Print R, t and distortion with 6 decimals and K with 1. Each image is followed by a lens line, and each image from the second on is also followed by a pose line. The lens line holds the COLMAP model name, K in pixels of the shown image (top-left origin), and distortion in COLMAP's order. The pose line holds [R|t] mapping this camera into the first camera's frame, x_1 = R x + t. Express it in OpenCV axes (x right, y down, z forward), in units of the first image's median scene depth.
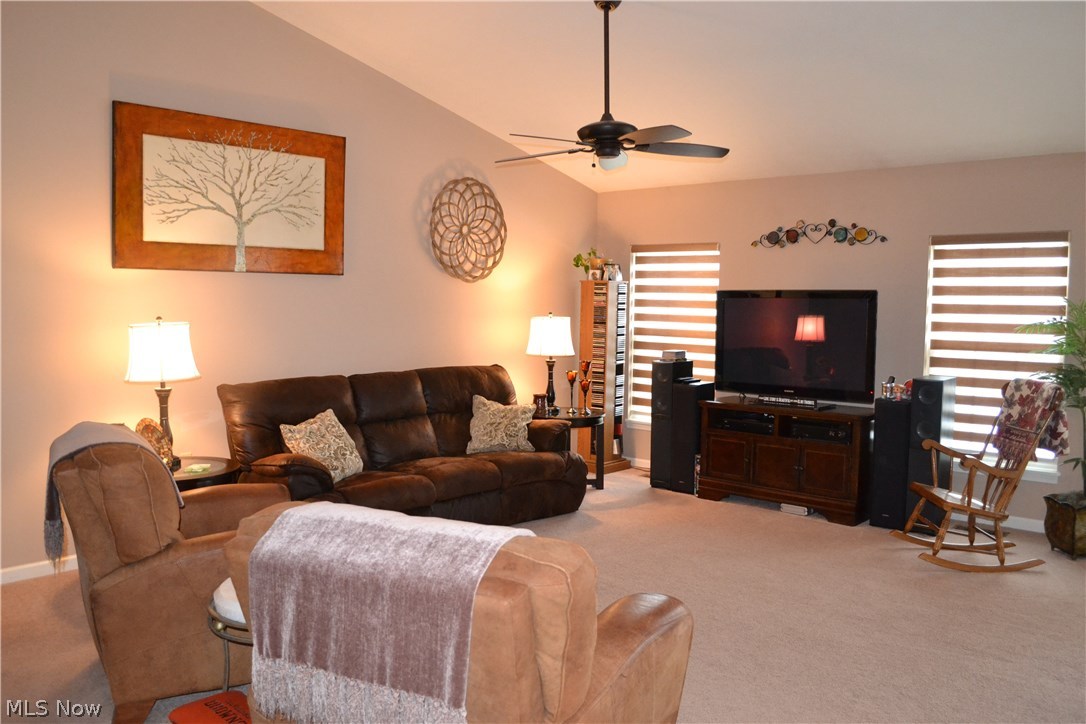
lens RADIAL K [[869.8, 0, 538.7], [0, 869.8, 373.6], [0, 0, 1]] dist [-0.079512, 0.009007]
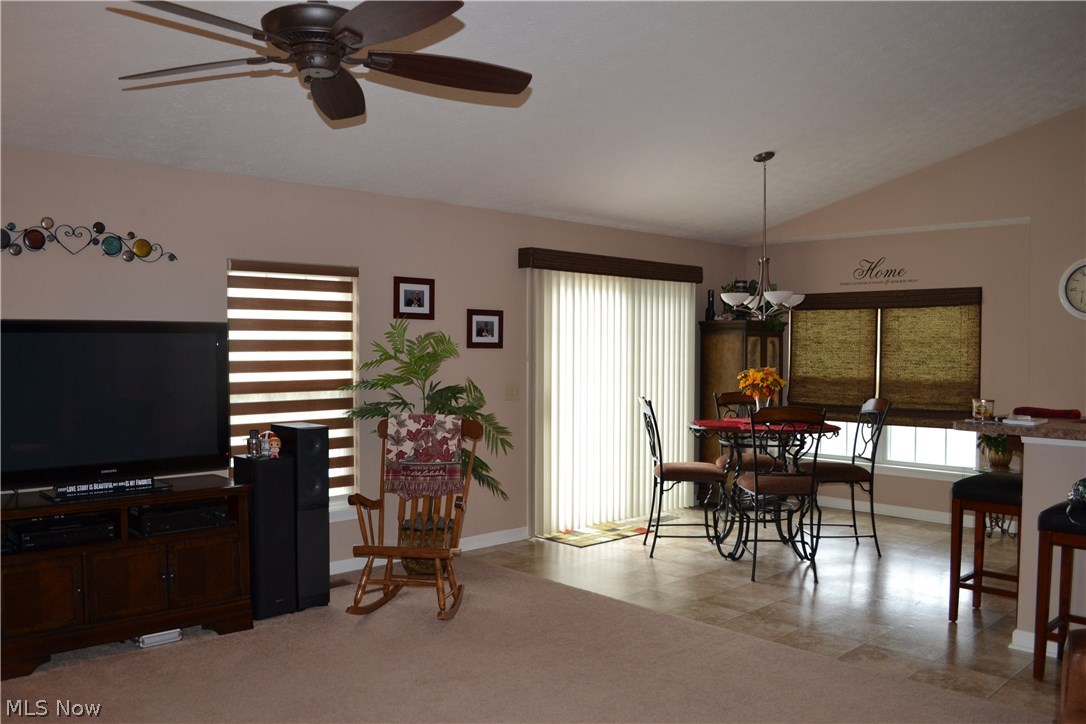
lens RADIAL K [[869.8, 0, 538.7], [0, 869.8, 373.6], [0, 0, 1]] dist [-0.079512, 0.009007]
pose [[0.077038, -0.036860, 0.996347, -0.332059], [0.085435, 0.995885, 0.030237, -0.045428], [-0.993361, 0.082794, 0.079870, 0.592871]]
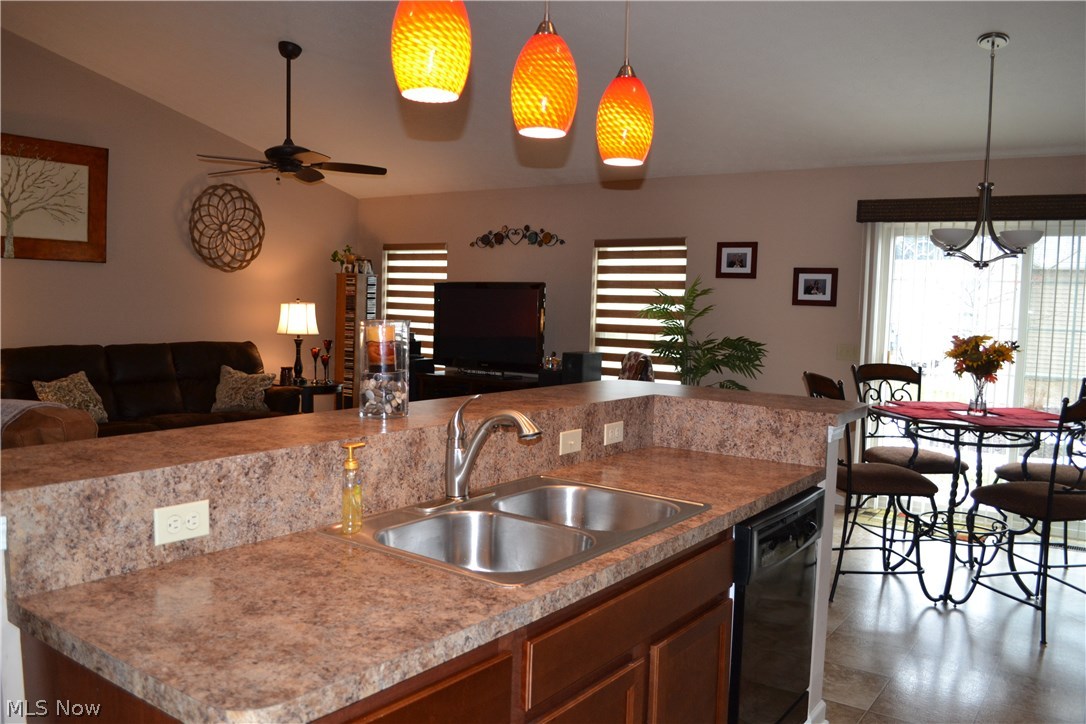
lens RADIAL K [[869.8, 0, 538.7], [0, 869.8, 373.6], [0, 0, 1]] dist [-0.079512, 0.009007]
pose [[0.993410, 0.009863, 0.114191, 0.218978], [-0.009437, 0.999946, -0.004270, 0.036292], [-0.114227, 0.003165, 0.993450, -0.225101]]
